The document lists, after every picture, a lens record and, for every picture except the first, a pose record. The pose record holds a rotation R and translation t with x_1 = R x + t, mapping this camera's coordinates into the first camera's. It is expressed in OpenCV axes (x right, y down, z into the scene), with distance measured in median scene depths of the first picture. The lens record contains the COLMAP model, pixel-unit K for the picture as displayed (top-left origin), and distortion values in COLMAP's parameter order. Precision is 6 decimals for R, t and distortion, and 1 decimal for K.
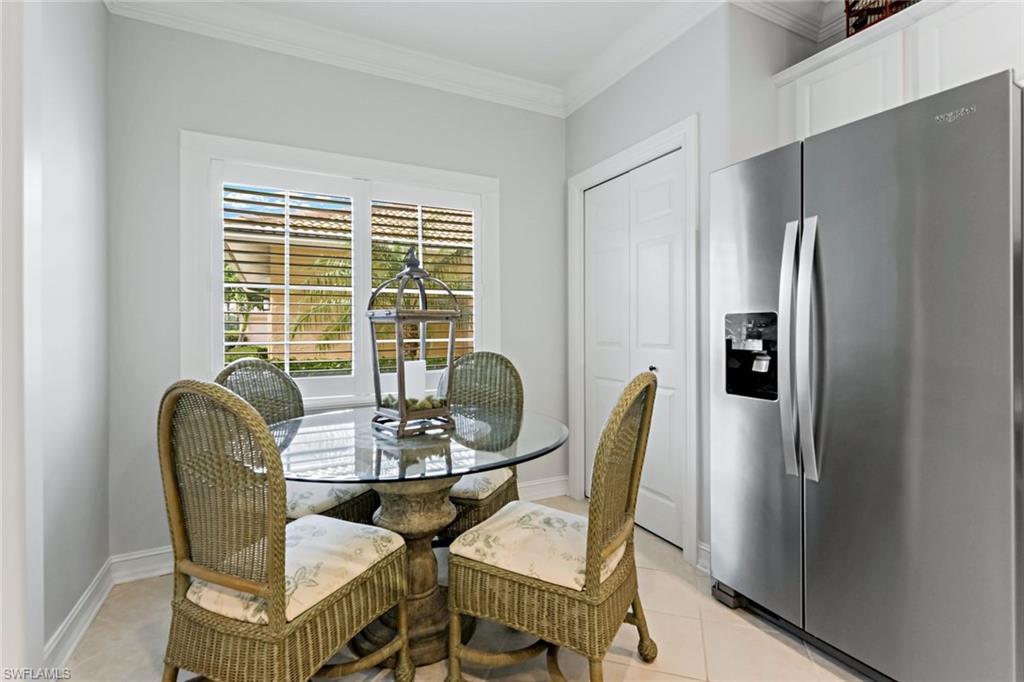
lens RADIAL K [[451.5, 0, 503.7], [0, 451.5, 330.3], [0, 0, 1]] dist [0.003639, -0.001129]
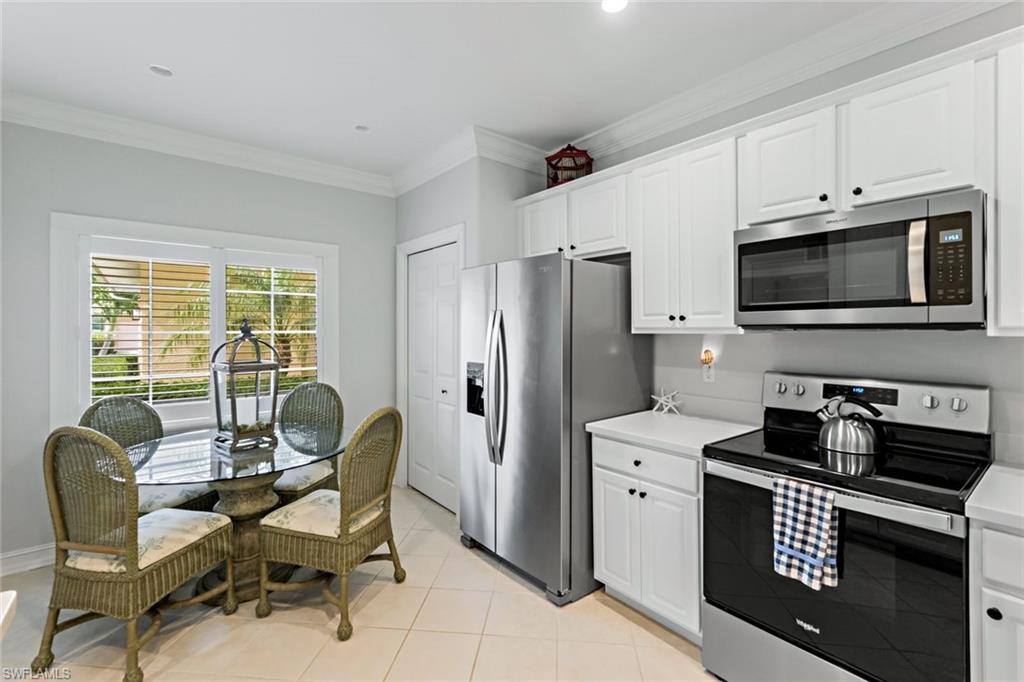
lens RADIAL K [[451.5, 0, 514.0], [0, 451.5, 327.0], [0, 0, 1]] dist [0.003639, -0.001129]
pose [[0.978706, 0.005671, 0.205188, 0.374704], [-0.007106, 0.999955, 0.006257, -0.190810], [-0.205144, -0.007582, 0.978703, -0.646338]]
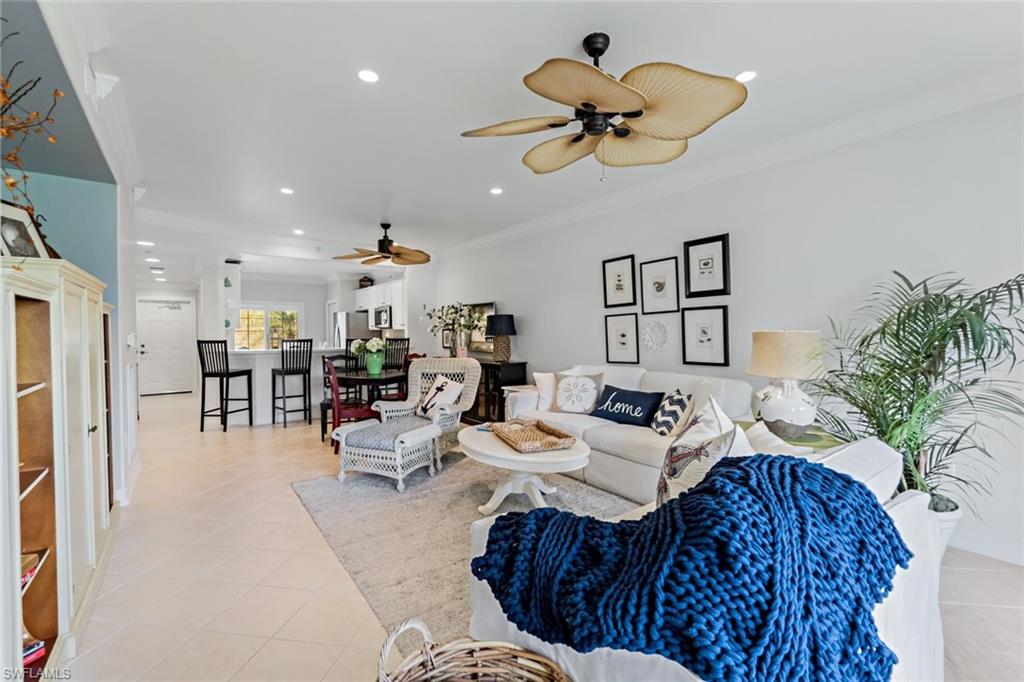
lens RADIAL K [[451.5, 0, 512.1], [0, 451.5, 337.3], [0, 0, 1]] dist [0.003639, -0.001129]
pose [[0.988111, 0.000838, 0.153742, 2.047011], [-0.003544, 0.999844, 0.017329, -0.177459], [-0.153704, -0.017668, 0.987959, -5.558585]]
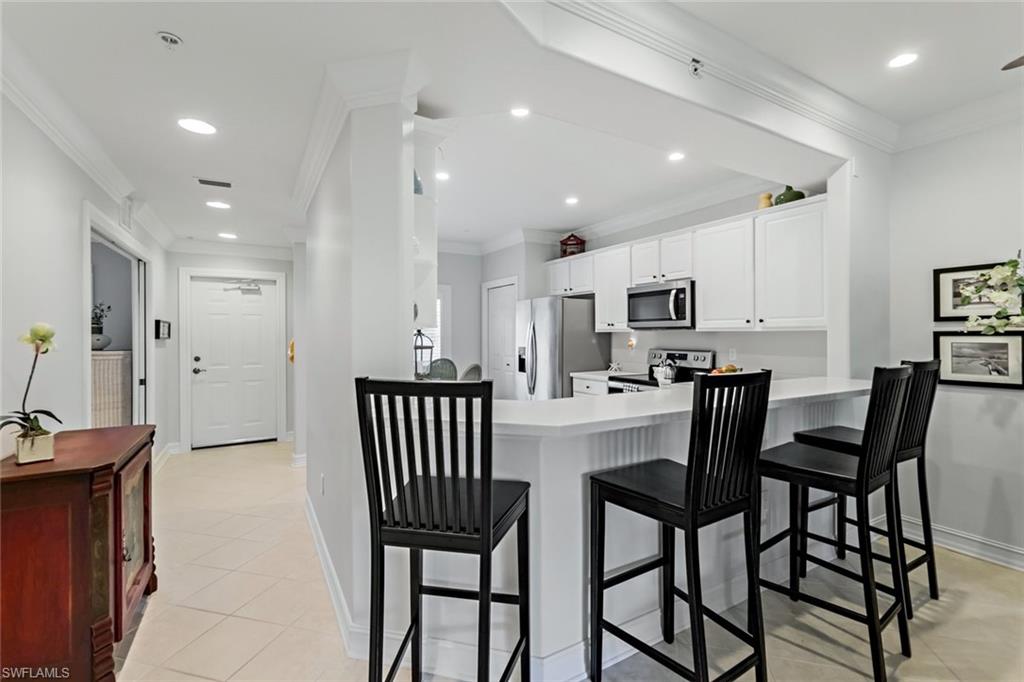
lens RADIAL K [[451.5, 0, 515.5], [0, 451.5, 336.1], [0, 0, 1]] dist [0.003639, -0.001129]
pose [[0.998587, 0.006513, 0.052734, 0.347862], [-0.007227, 0.999885, 0.013358, -0.173328], [-0.052641, -0.013720, 0.998519, -2.421104]]
